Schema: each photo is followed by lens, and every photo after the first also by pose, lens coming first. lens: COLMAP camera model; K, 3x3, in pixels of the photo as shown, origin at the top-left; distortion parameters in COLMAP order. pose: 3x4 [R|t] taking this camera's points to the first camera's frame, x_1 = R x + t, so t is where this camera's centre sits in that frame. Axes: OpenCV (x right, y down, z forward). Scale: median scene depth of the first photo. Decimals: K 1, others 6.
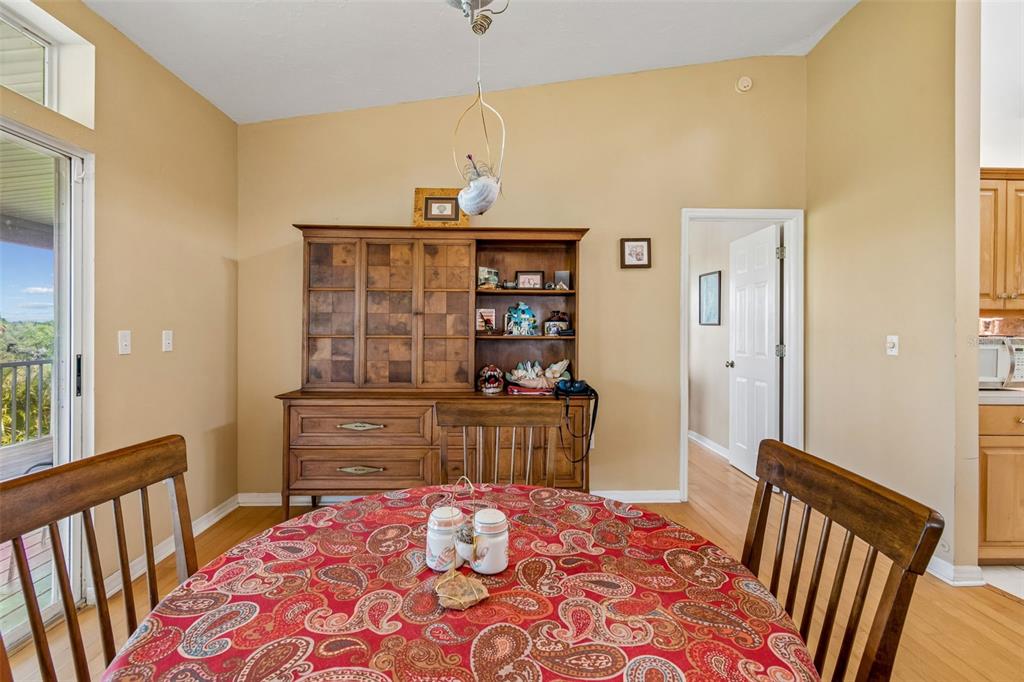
lens RADIAL K [[458.0, 0, 506.7], [0, 458.0, 331.7], [0, 0, 1]] dist [0.011175, -0.000069]
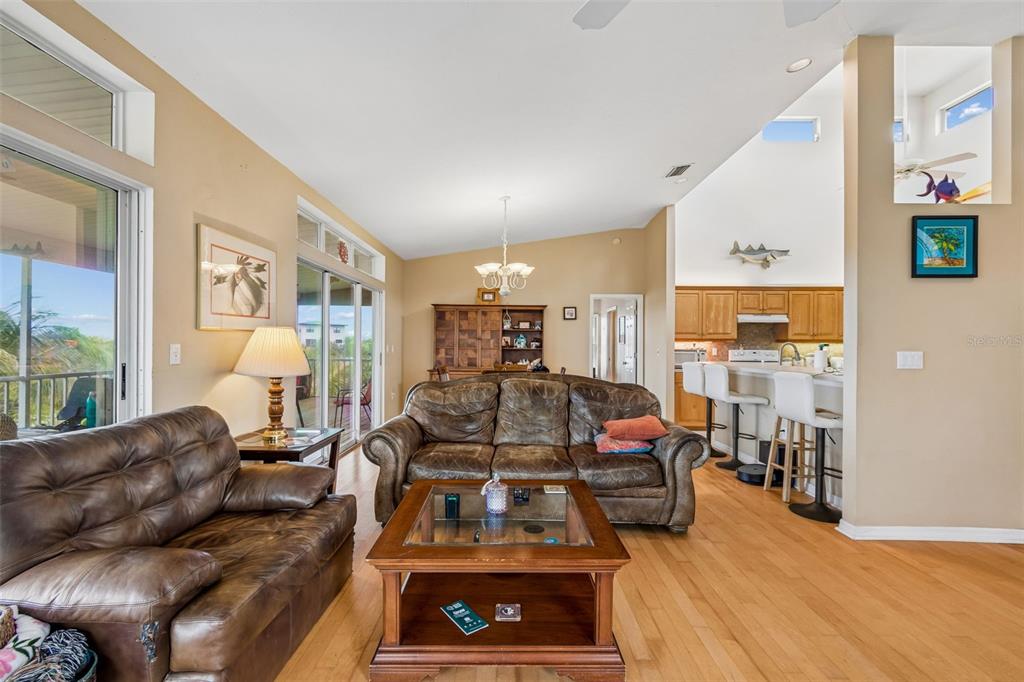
lens RADIAL K [[456.0, 0, 509.5], [0, 456.0, 340.0], [0, 0, 1]] dist [0.000720, 0.000339]
pose [[0.999568, 0.003834, -0.029144, 0.044587], [-0.004314, 0.999856, -0.016418, 0.005937], [0.029077, 0.016536, 0.999440, -1.482061]]
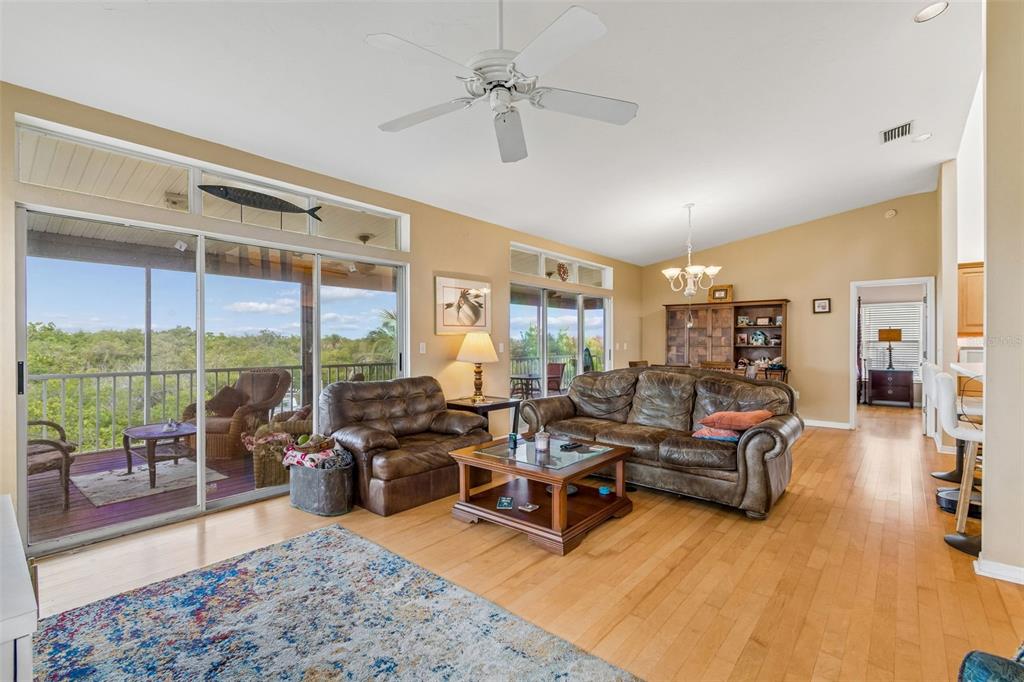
lens RADIAL K [[463.7, 0, 508.1], [0, 463.7, 340.0], [0, 0, 1]] dist [0.000908, -0.000513]
pose [[0.743235, -0.005273, -0.669009, 0.694476], [-0.002073, 0.999946, -0.010185, 0.007644], [0.669027, 0.008956, 0.743184, -1.654313]]
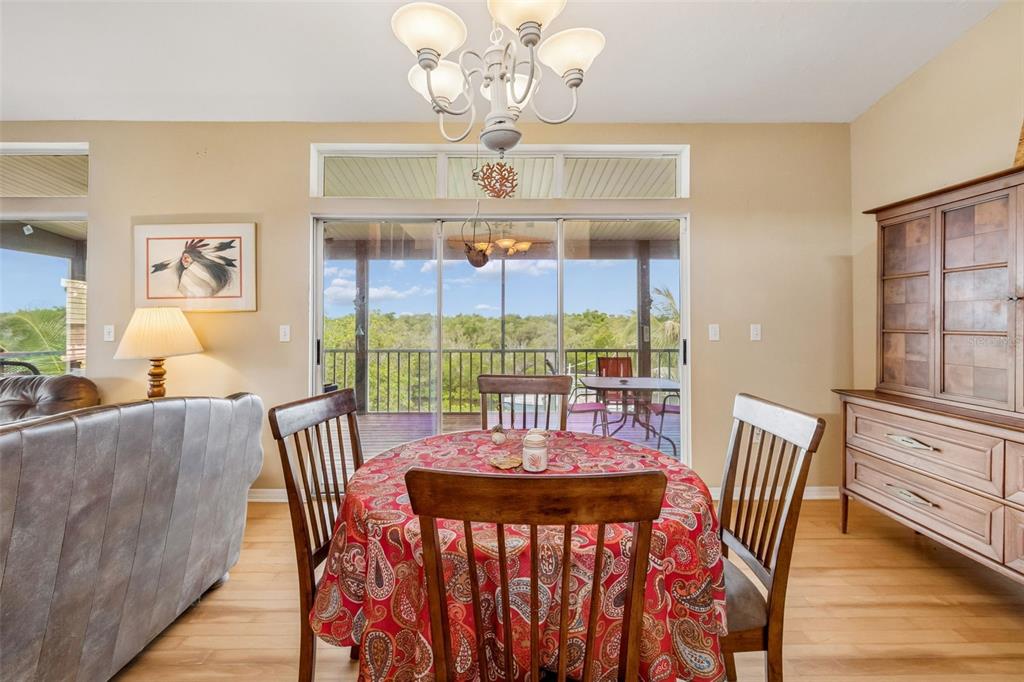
lens RADIAL K [[467.2, 0, 505.7], [0, 467.2, 320.0], [0, 0, 1]] dist [0.002180, 0.000362]
pose [[-0.016501, -0.007140, -0.999838, 0.491333], [-0.001342, 0.999974, -0.007118, -0.003519], [0.999863, 0.001225, -0.016510, 0.275413]]
